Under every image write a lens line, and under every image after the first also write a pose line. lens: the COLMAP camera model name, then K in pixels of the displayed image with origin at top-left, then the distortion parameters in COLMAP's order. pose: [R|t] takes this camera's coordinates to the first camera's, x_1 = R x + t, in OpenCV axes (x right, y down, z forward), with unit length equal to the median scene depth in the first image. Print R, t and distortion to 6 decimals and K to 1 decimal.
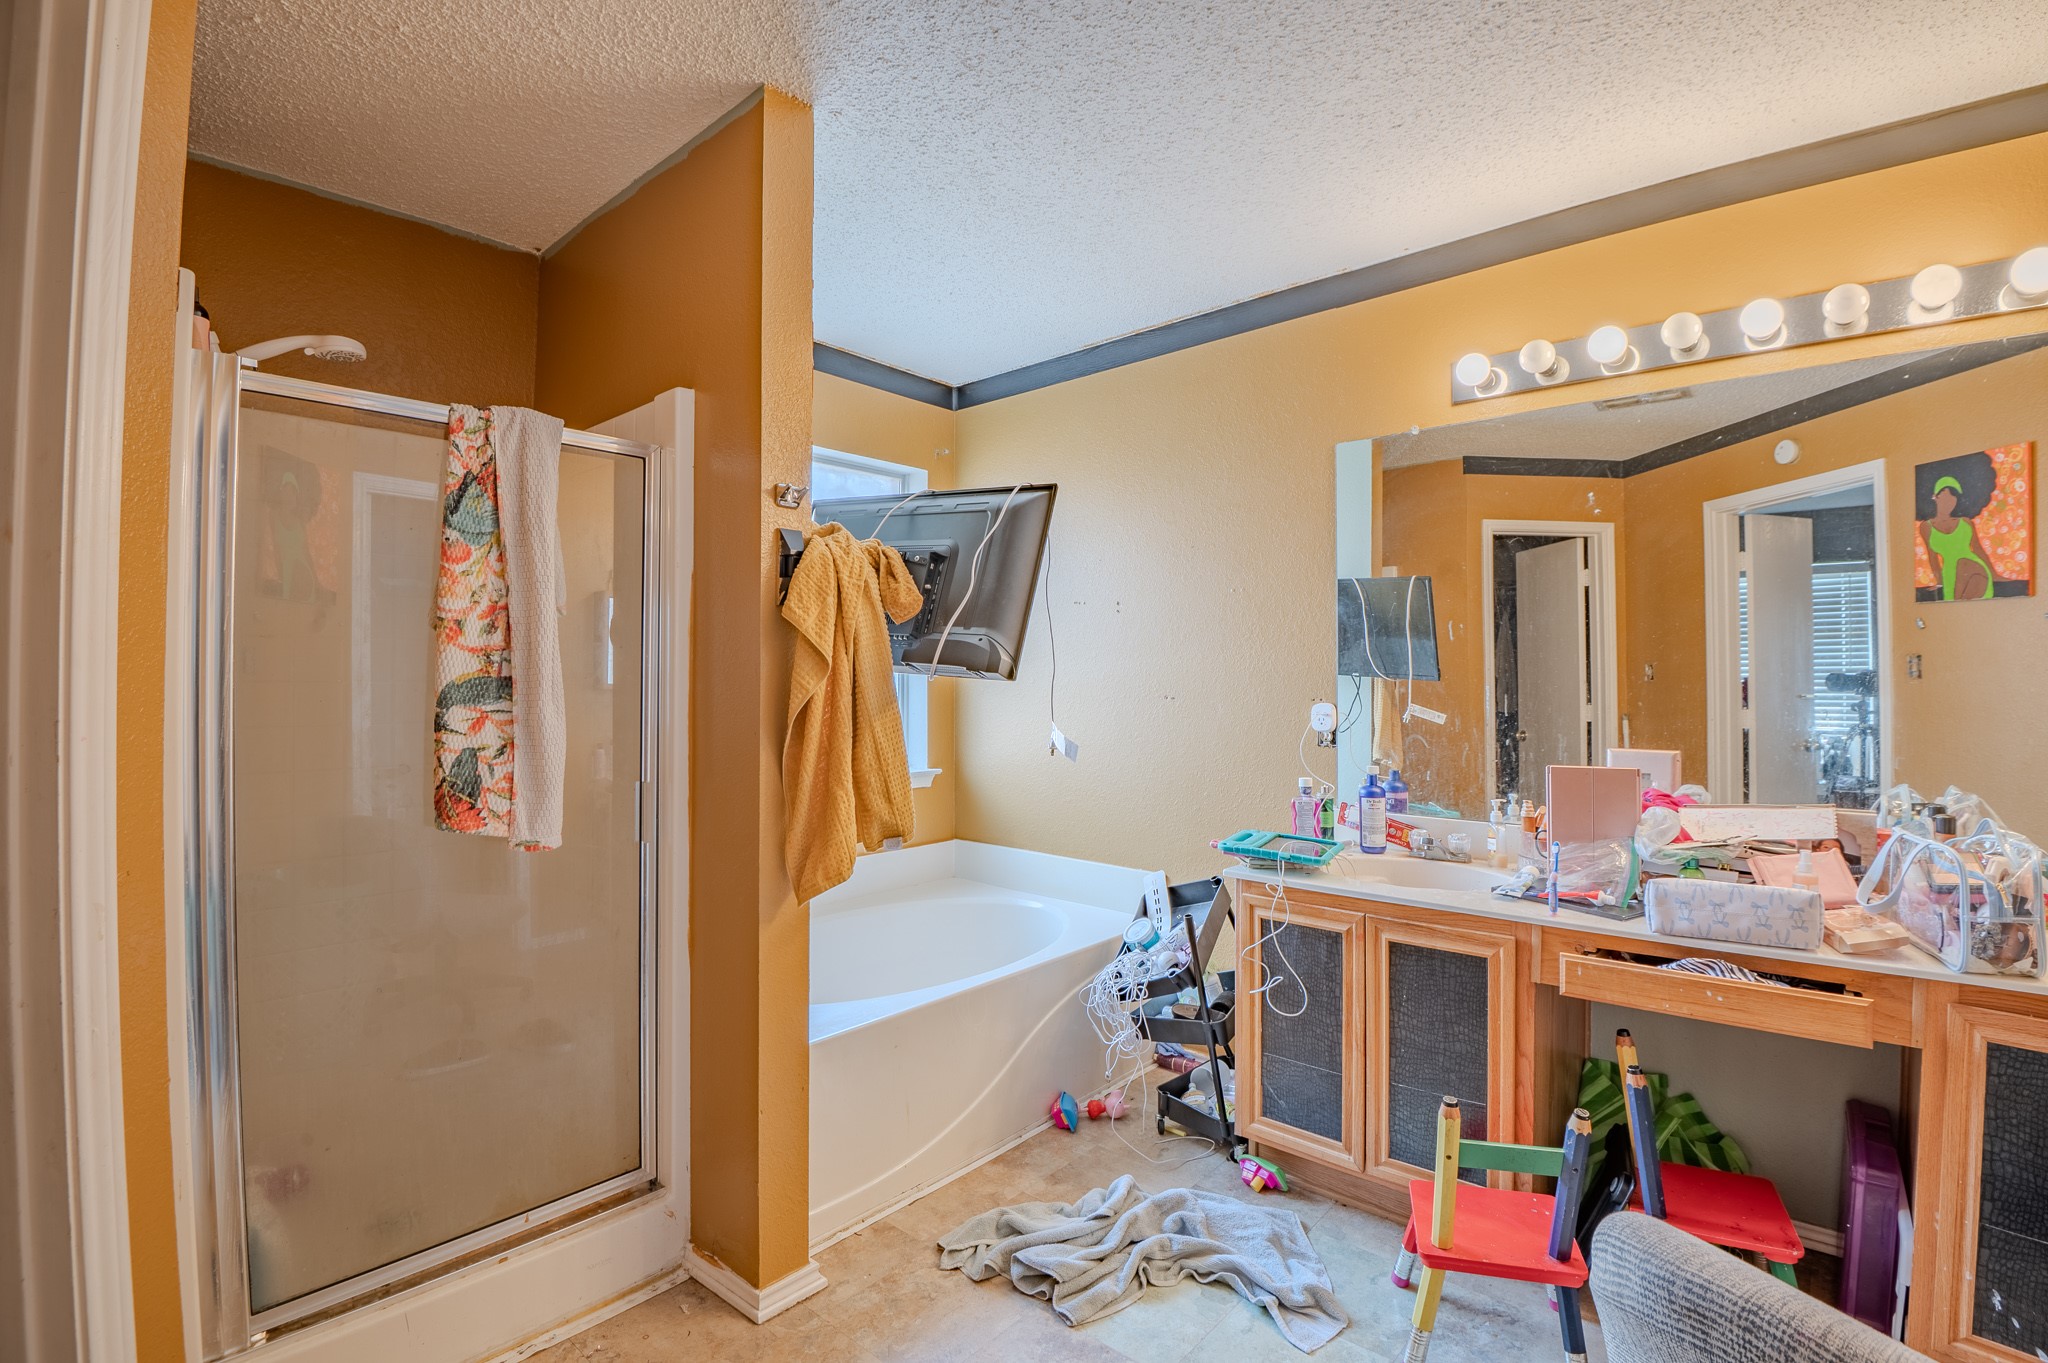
lens RADIAL K [[948.1, 0, 1026.0], [0, 948.1, 669.9], [0, 0, 1]] dist [-0.019255, -0.020079]
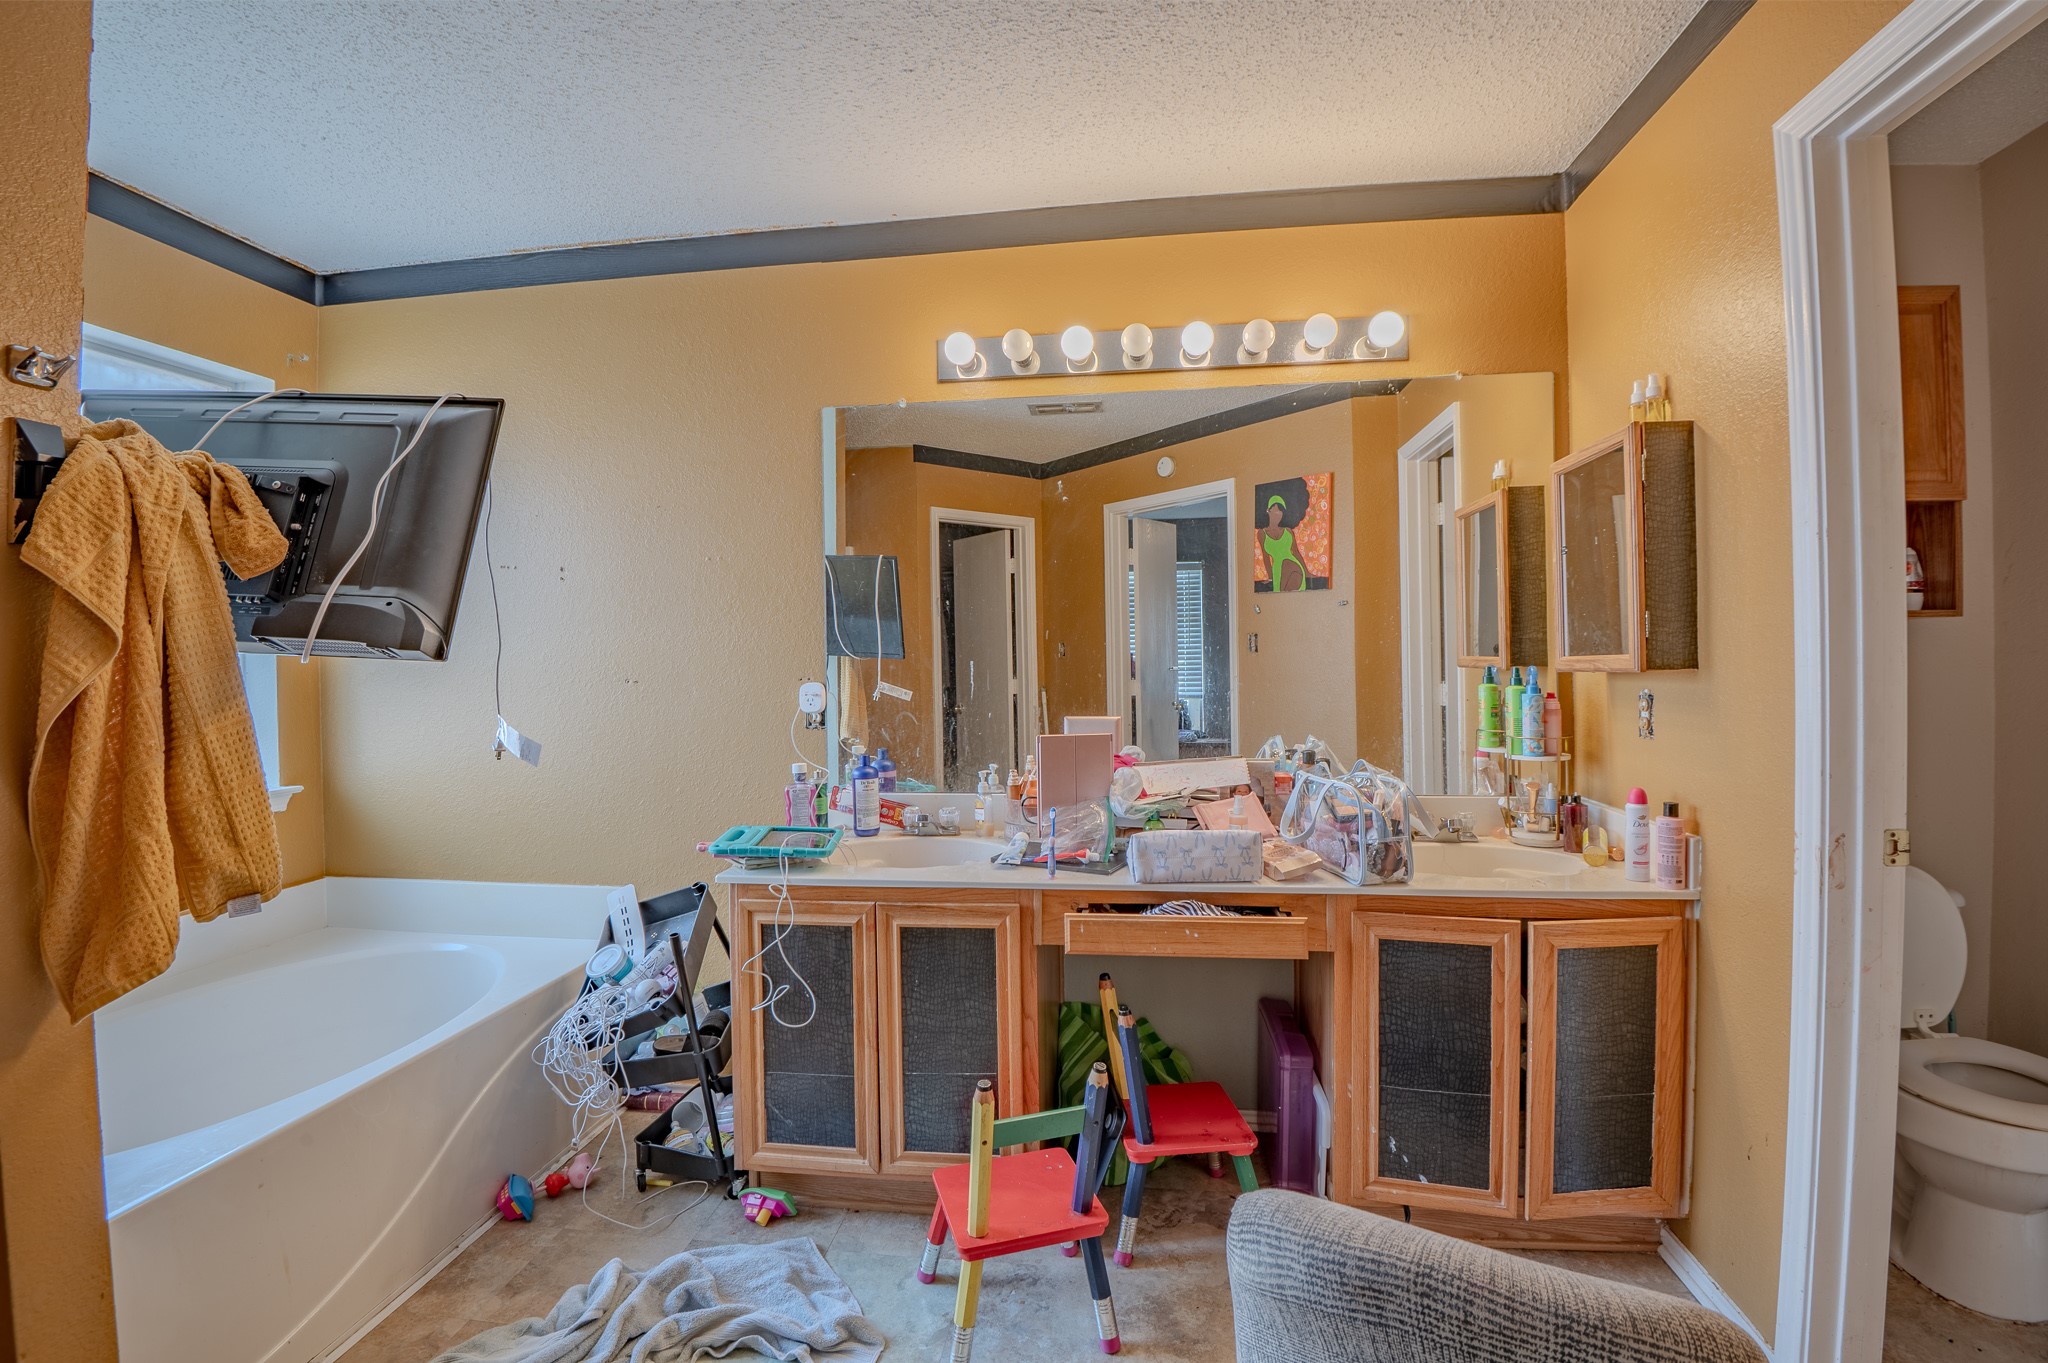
lens RADIAL K [[894.2, 0, 977.0], [0, 894.2, 670.1], [0, 0, 1]] dist [-0.007636, -0.029534]
pose [[0.828420, -0.017446, 0.559835, -0.053379], [0.009228, 0.999804, 0.017502, 0.009578], [-0.560031, -0.009333, 0.828419, 0.194845]]
